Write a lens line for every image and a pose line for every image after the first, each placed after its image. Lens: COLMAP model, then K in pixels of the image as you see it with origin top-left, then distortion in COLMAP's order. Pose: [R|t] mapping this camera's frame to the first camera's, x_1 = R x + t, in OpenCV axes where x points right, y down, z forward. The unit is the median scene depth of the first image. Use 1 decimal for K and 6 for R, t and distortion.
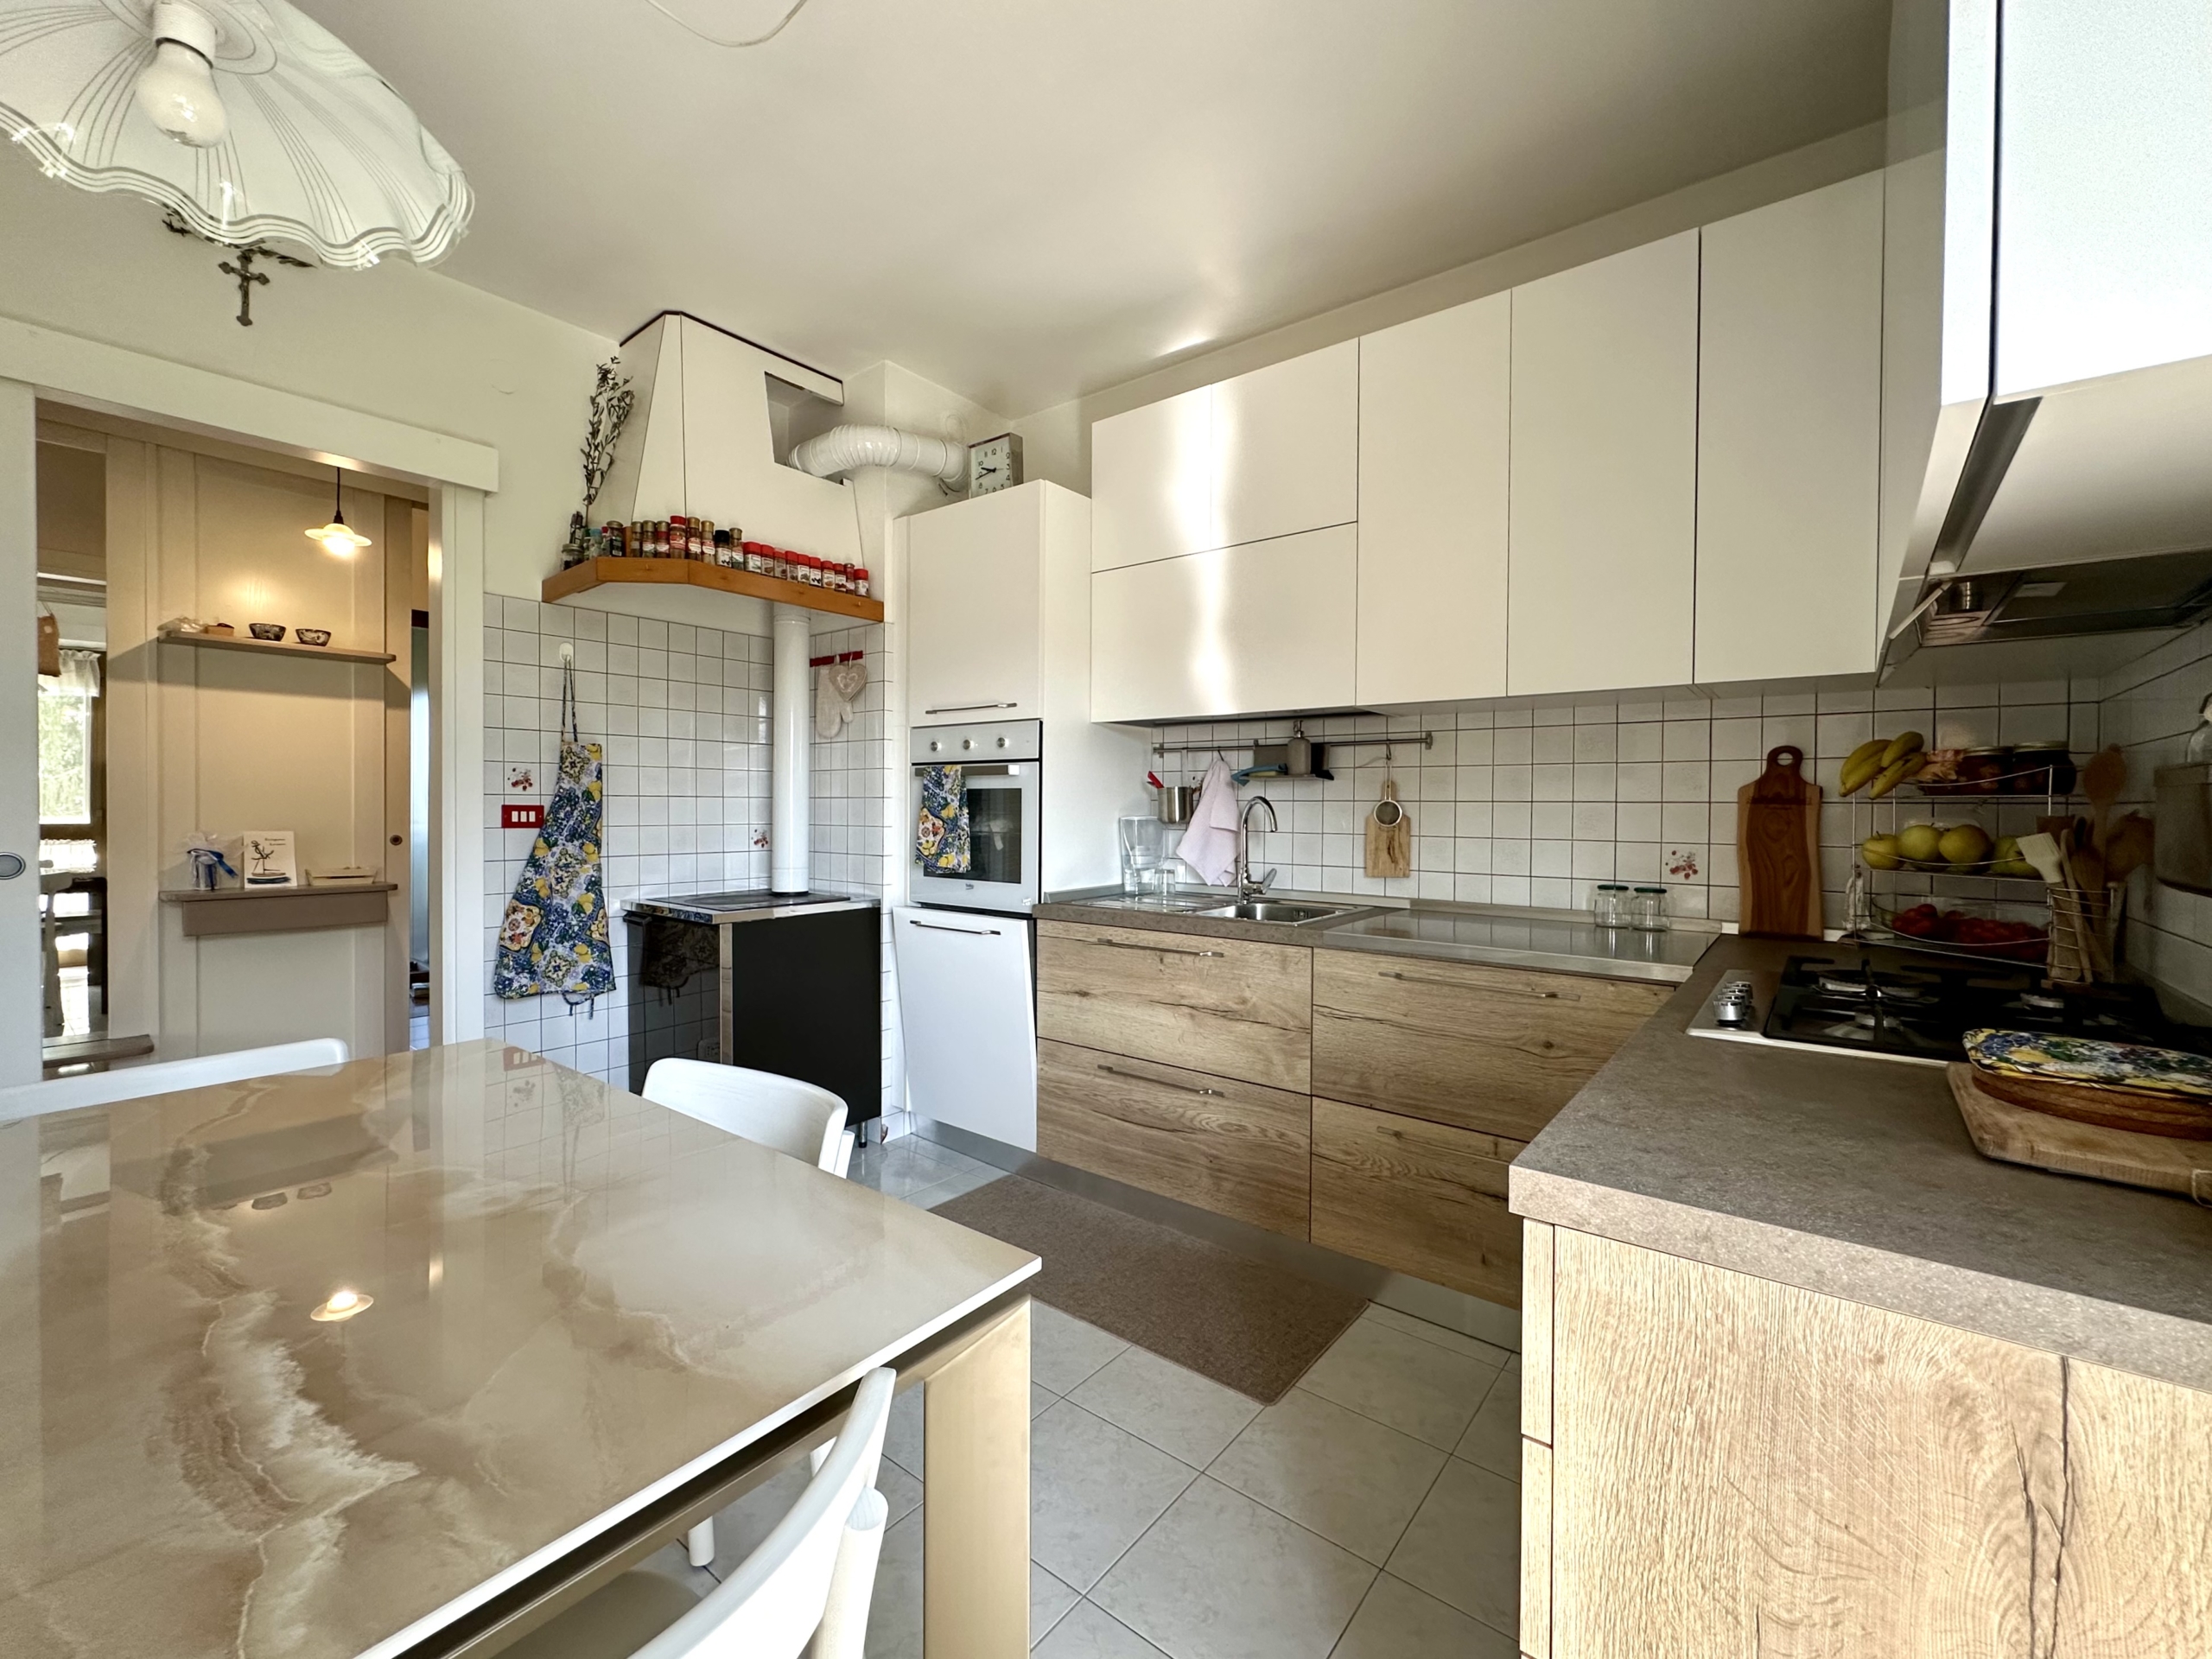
lens RADIAL K [[907.1, 0, 1100.5], [0, 907.1, 815.4], [0, 0, 1]] dist [-0.000147, 0.000413]
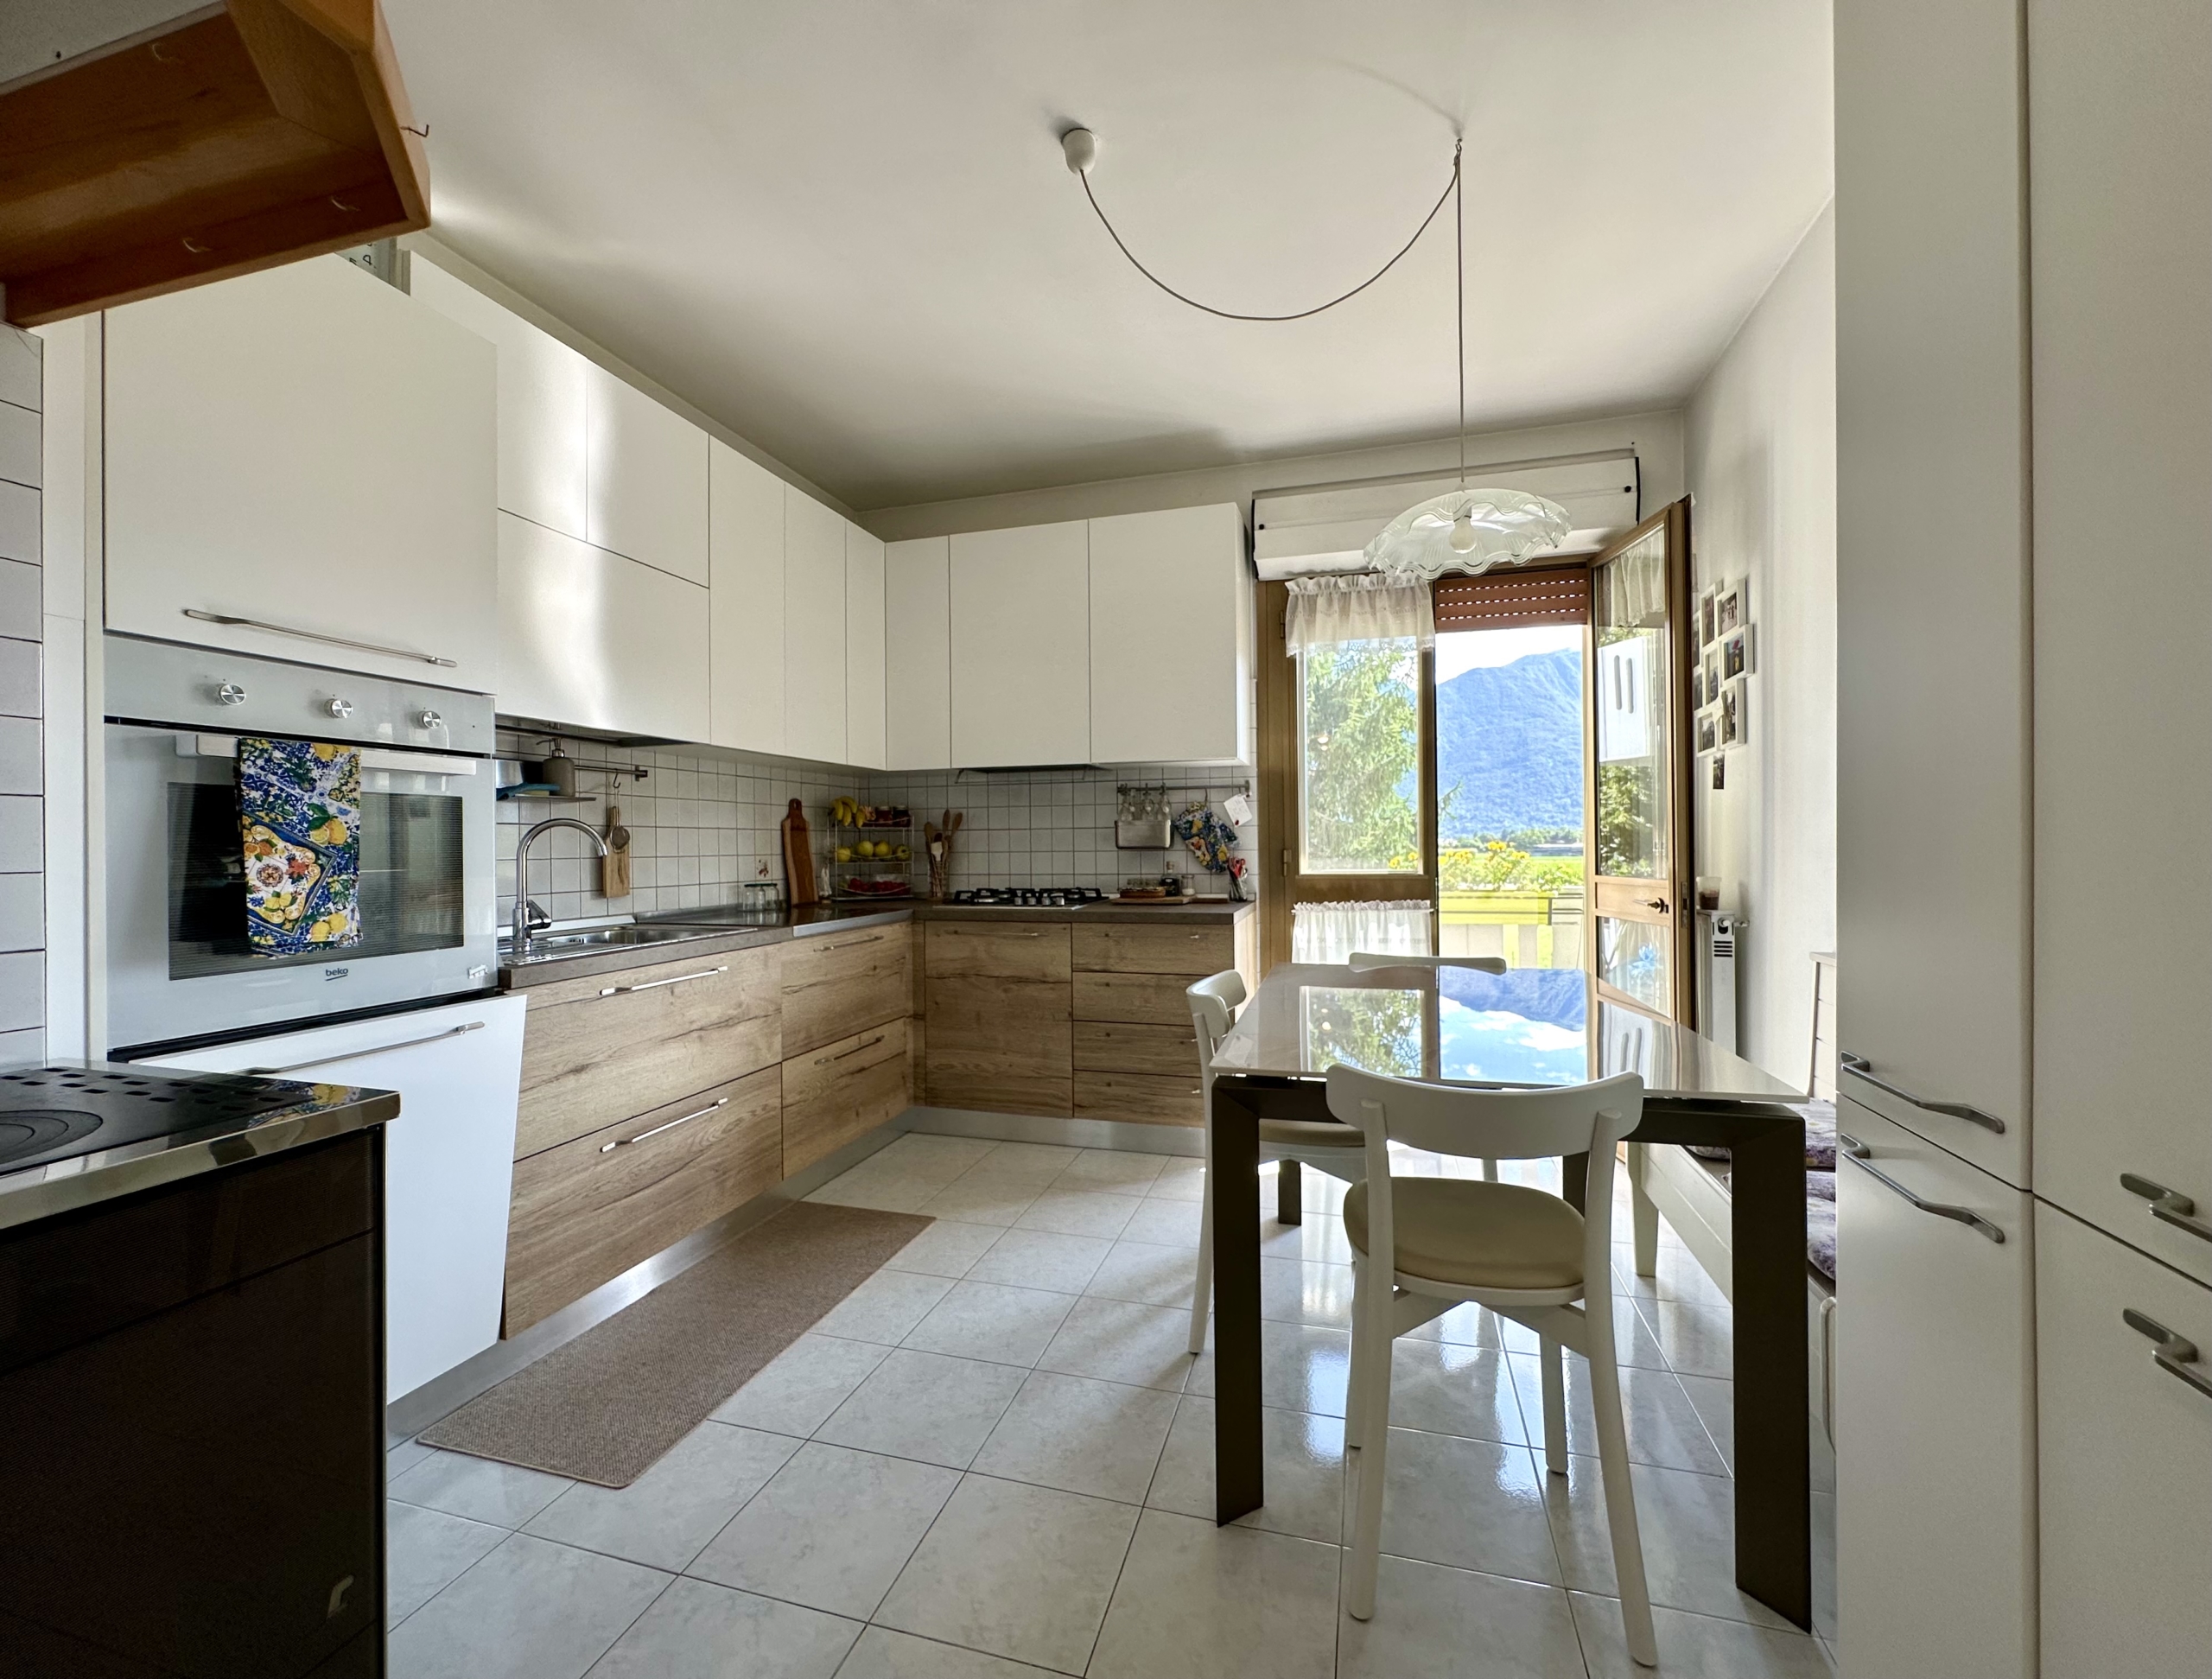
lens RADIAL K [[943.4, 0, 1101.3], [0, 943.4, 840.6], [0, 0, 1]] dist [-0.000315, -0.000008]
pose [[-0.378141, 0.001010, 0.925747, -1.037961], [0.015968, 0.999858, 0.005431, 0.005361], [-0.925610, 0.016836, -0.378103, 0.989878]]
